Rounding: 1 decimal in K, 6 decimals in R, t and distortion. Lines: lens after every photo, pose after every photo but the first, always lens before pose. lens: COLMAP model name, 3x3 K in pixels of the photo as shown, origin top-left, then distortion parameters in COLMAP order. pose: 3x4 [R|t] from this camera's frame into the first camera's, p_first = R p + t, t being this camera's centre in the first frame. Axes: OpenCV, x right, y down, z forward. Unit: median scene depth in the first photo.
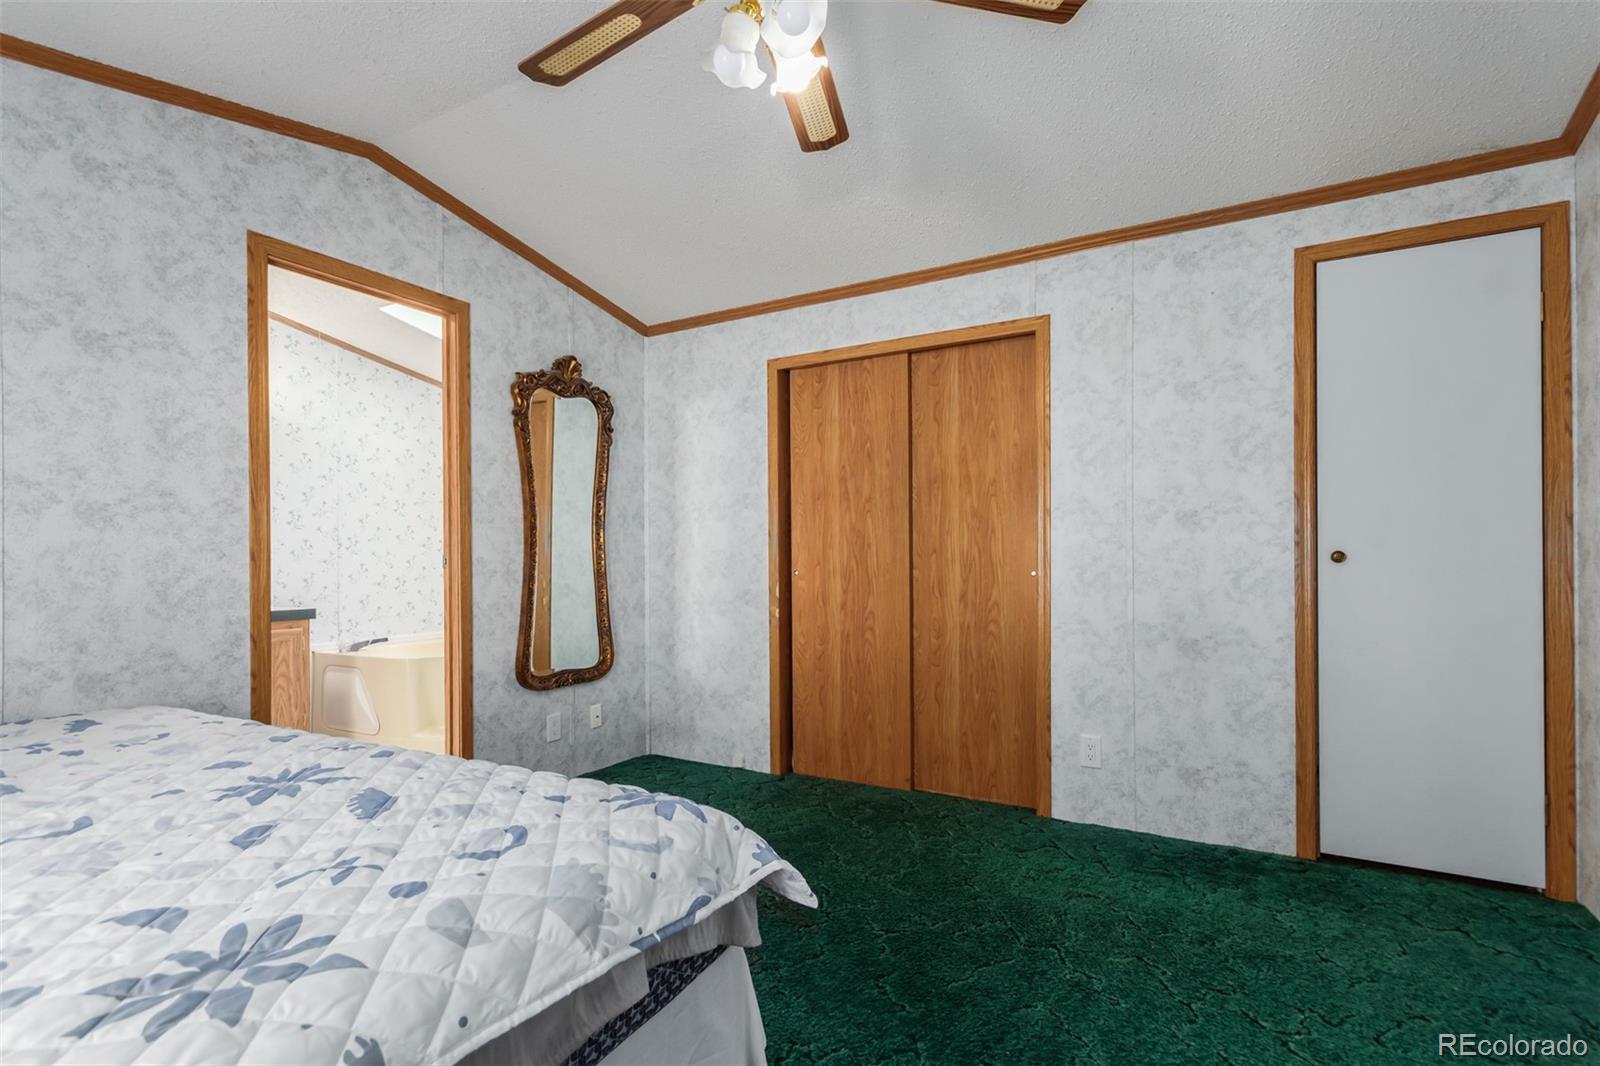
lens RADIAL K [[748.5, 0, 799.9], [0, 748.5, 558.5], [0, 0, 1]] dist [0.001352, 0.001004]
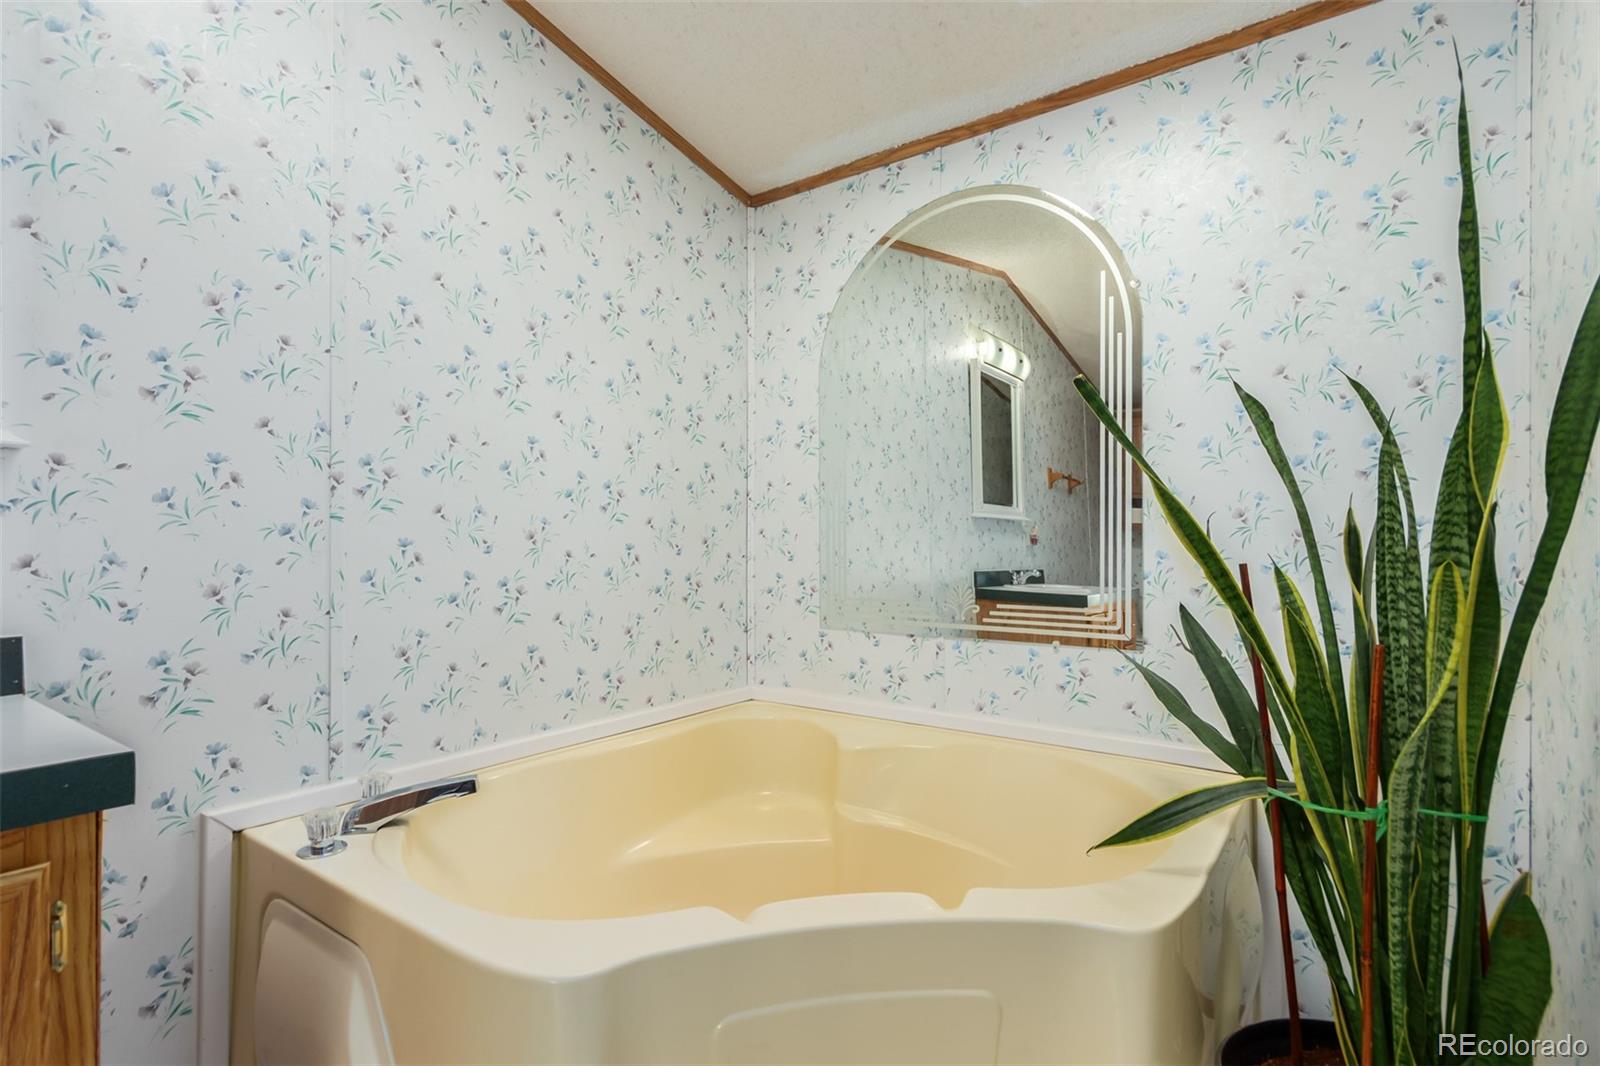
lens RADIAL K [[748.5, 0, 797.2], [0, 748.5, 538.1], [0, 0, 1]] dist [0.001352, 0.001004]
pose [[0.994317, 0.004866, -0.106344, -0.382517], [-0.005312, 0.999978, -0.003916, 0.006988], [0.106323, 0.004459, 0.994322, 0.700003]]
